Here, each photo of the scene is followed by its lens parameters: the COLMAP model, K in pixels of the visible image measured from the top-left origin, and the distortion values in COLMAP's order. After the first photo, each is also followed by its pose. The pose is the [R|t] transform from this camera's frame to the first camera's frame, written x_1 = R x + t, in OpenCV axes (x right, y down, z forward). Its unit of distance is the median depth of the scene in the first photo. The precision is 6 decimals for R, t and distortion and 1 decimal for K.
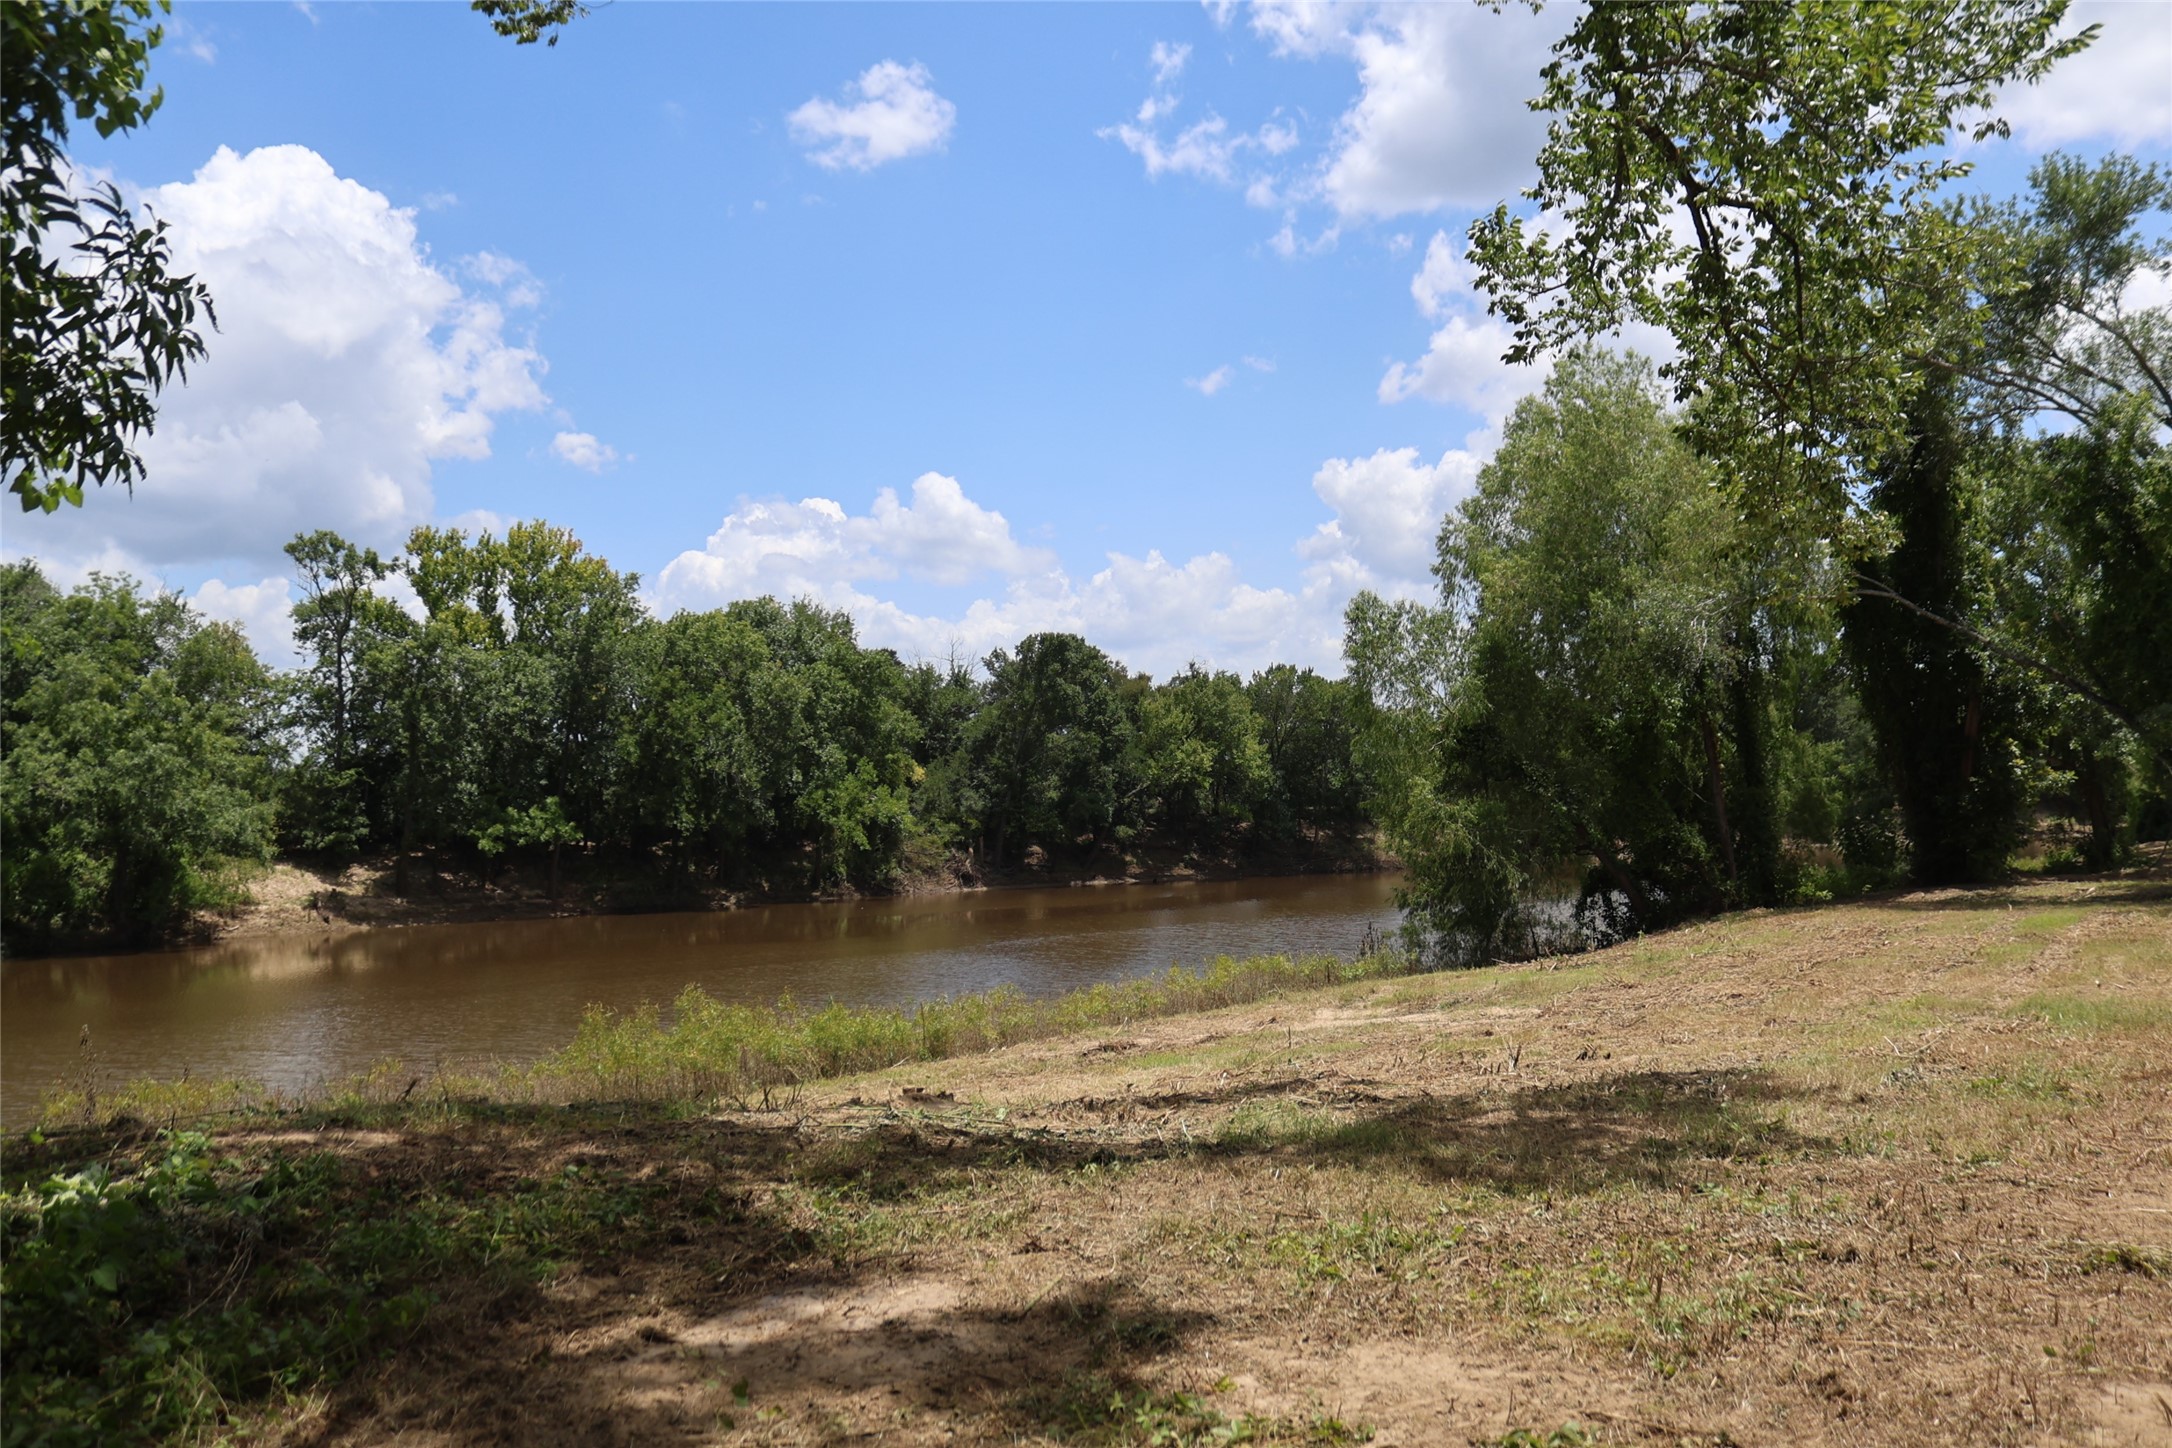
lens RADIAL K [[1799.4, 0, 1102.2], [0, 1799.4, 718.4], [0, 0, 1]] dist [-0.156870, 0.131708]
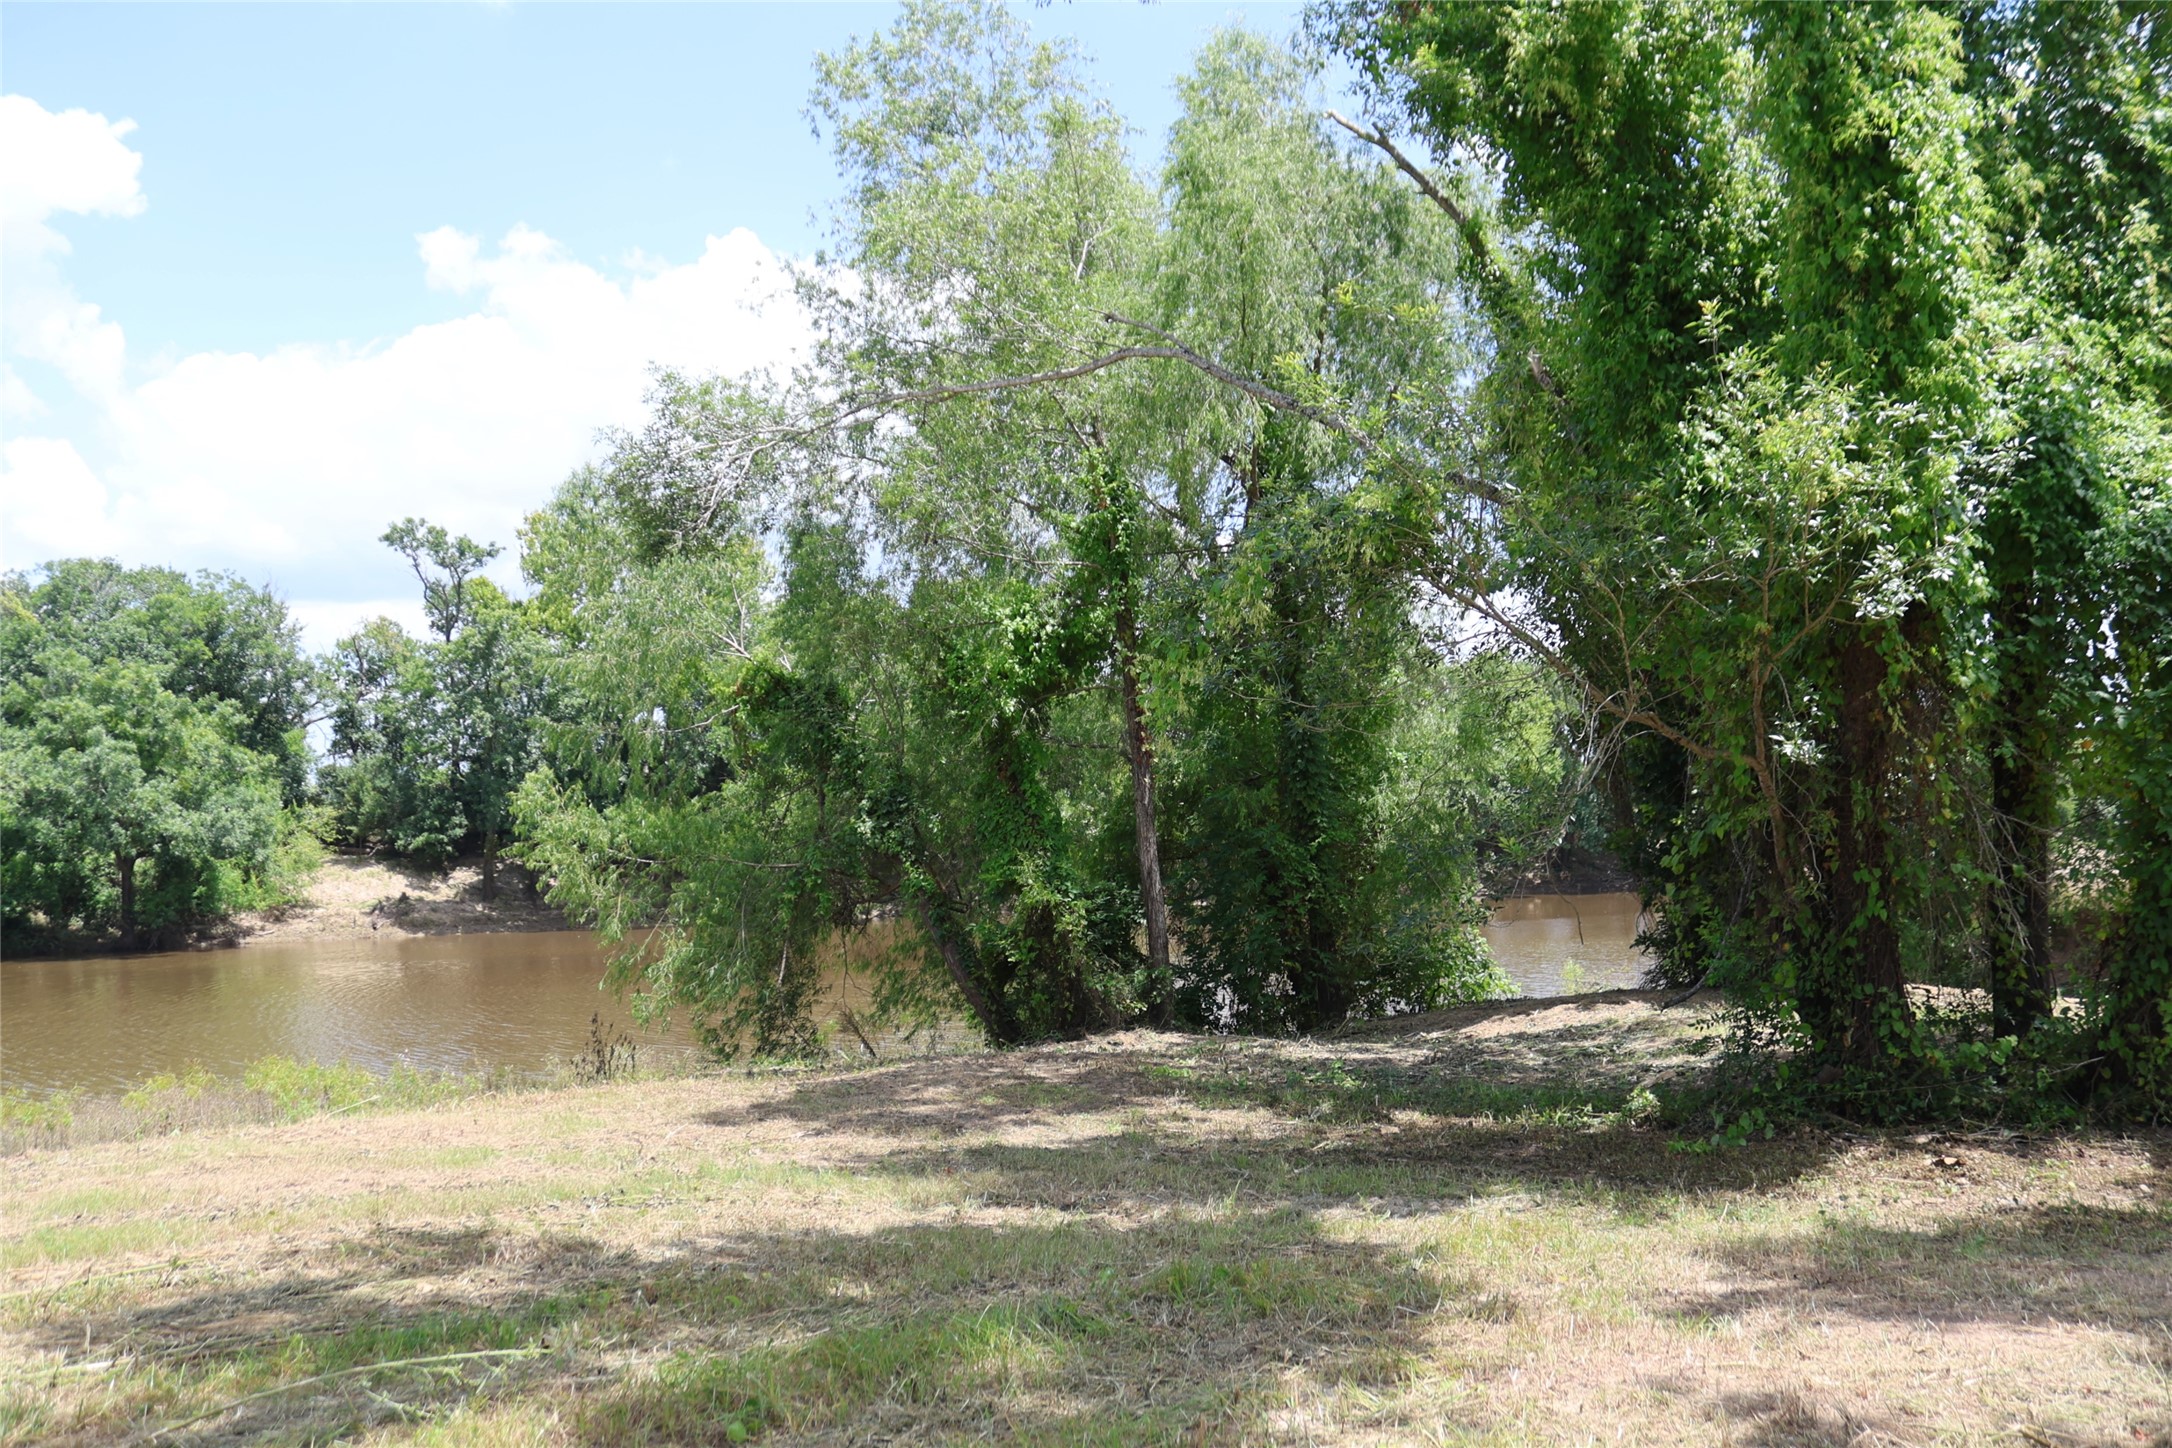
lens RADIAL K [[1799.4, 0, 1092.4], [0, 1799.4, 680.1], [0, 0, 1]] dist [-0.156870, 0.131708]
pose [[0.943686, -0.023390, -0.330015, 0.174466], [0.015941, 0.999554, -0.025261, 0.008810], [0.330459, 0.018578, 0.943638, 0.162241]]
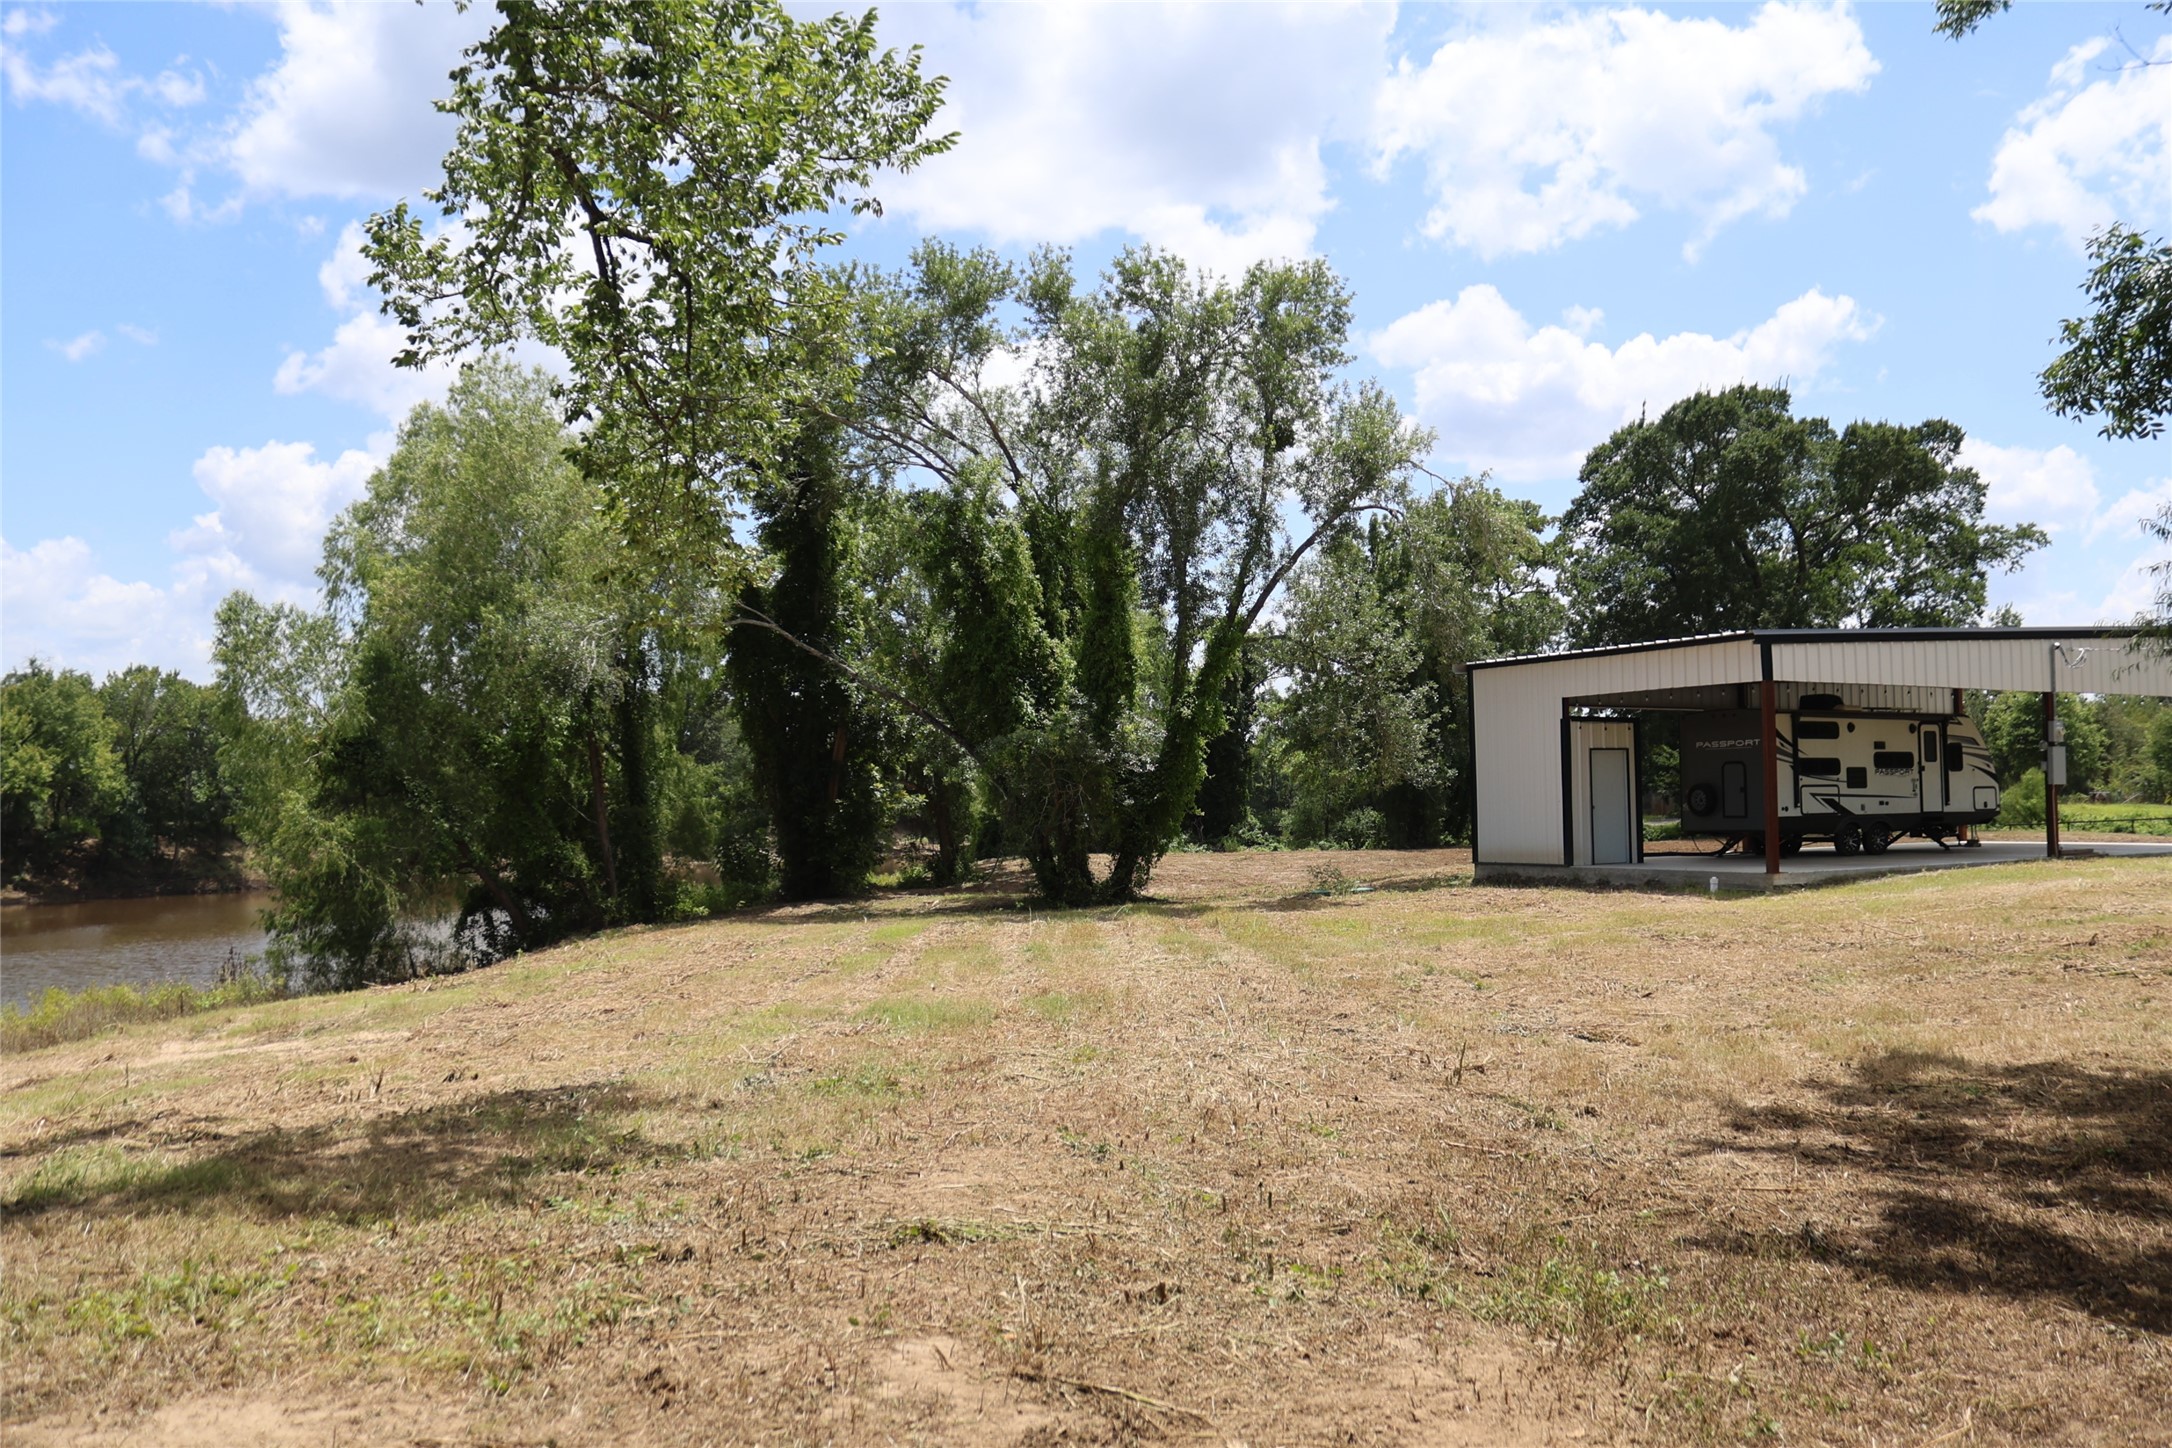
lens RADIAL K [[1799.4, 0, 1105.0], [0, 1799.4, 706.5], [0, 0, 1]] dist [-0.156870, 0.131708]
pose [[0.823073, 0.036006, 0.566793, 0.004053], [-0.026409, 0.999335, -0.025133, -0.000059], [-0.567322, 0.005718, 0.823476, -0.002835]]
